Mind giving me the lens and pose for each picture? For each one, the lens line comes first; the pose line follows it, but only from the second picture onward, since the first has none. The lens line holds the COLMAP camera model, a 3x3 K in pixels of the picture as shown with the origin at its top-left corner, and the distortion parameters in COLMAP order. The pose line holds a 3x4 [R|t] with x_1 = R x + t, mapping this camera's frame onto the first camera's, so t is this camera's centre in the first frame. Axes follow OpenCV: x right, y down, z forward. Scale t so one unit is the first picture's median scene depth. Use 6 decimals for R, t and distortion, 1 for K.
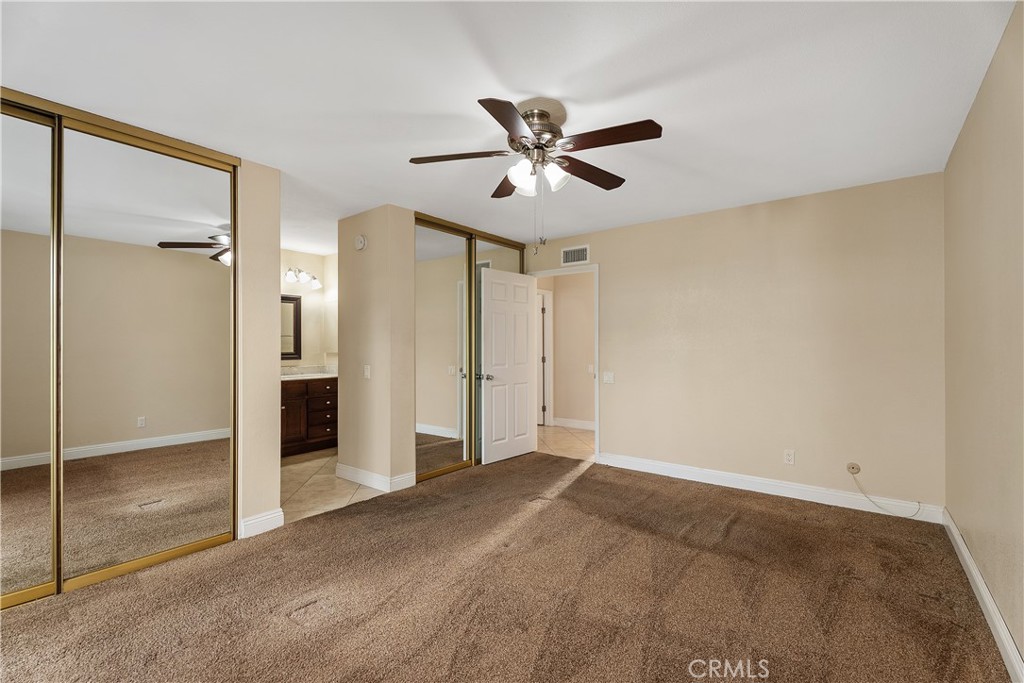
lens RADIAL K [[464.8, 0, 508.5], [0, 464.8, 341.5], [0, 0, 1]] dist [-0.001815, 0.000231]
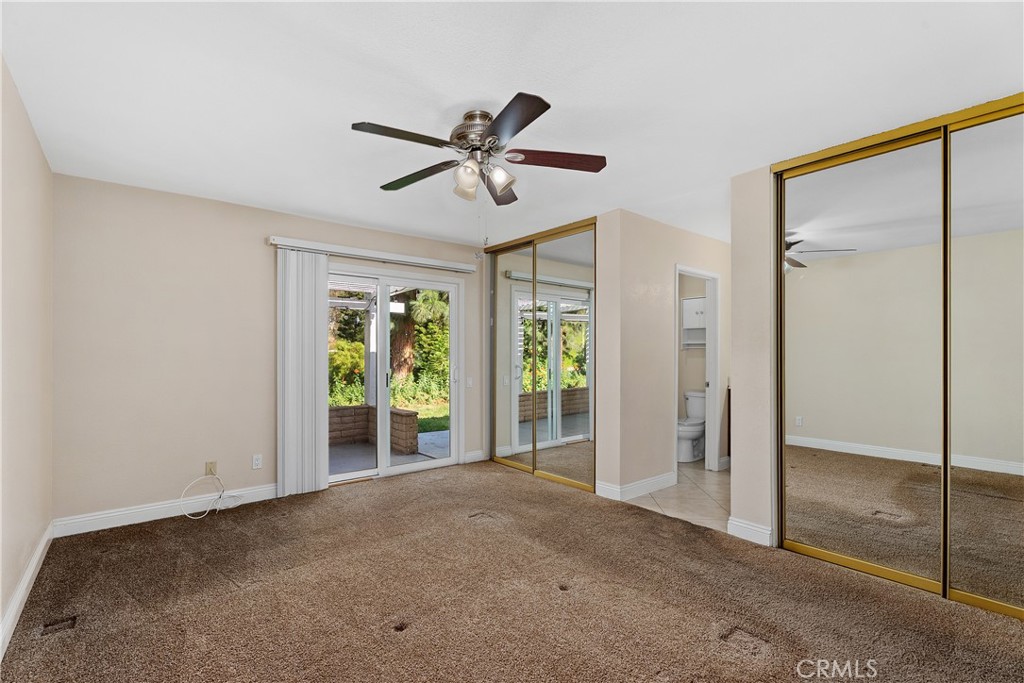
lens RADIAL K [[464.8, 0, 505.7], [0, 464.8, 358.6], [0, 0, 1]] dist [-0.001815, 0.000231]
pose [[-0.216453, 0.016520, -0.976153, 0.703203], [0.006038, 0.999860, 0.015583, 0.001282], [0.976274, -0.002522, -0.216523, 0.893797]]
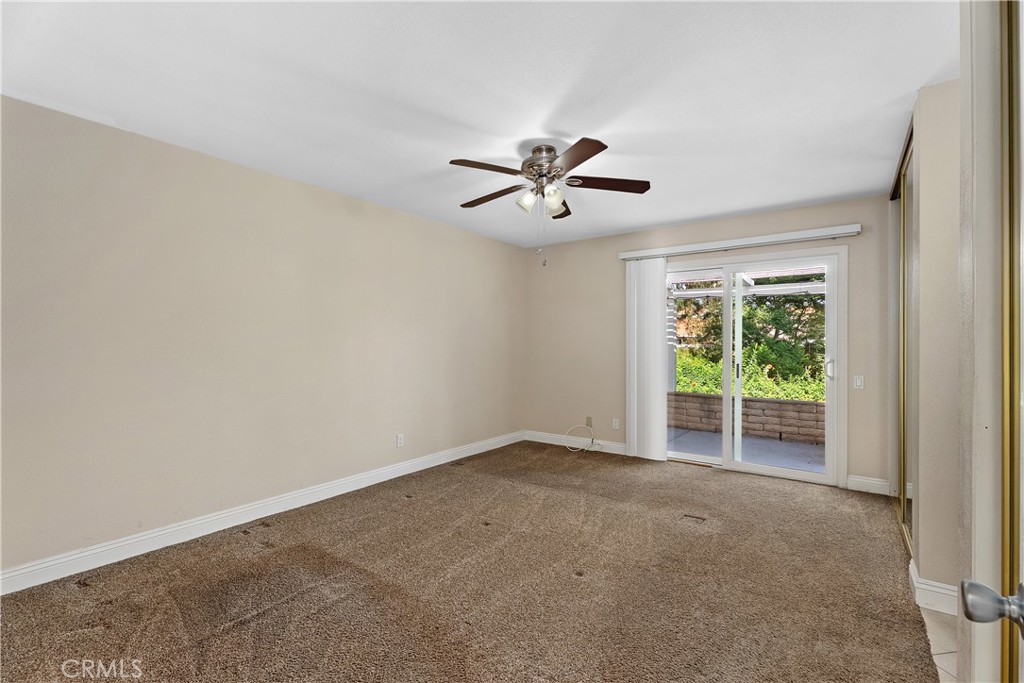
lens RADIAL K [[464.8, 0, 519.6], [0, 464.8, 340.2], [0, 0, 1]] dist [-0.001815, 0.000231]
pose [[-0.998786, 0.000602, -0.049266, 0.130174], [0.001071, 0.999954, -0.009499, 0.009627], [0.049258, -0.009540, -0.998741, 1.530519]]
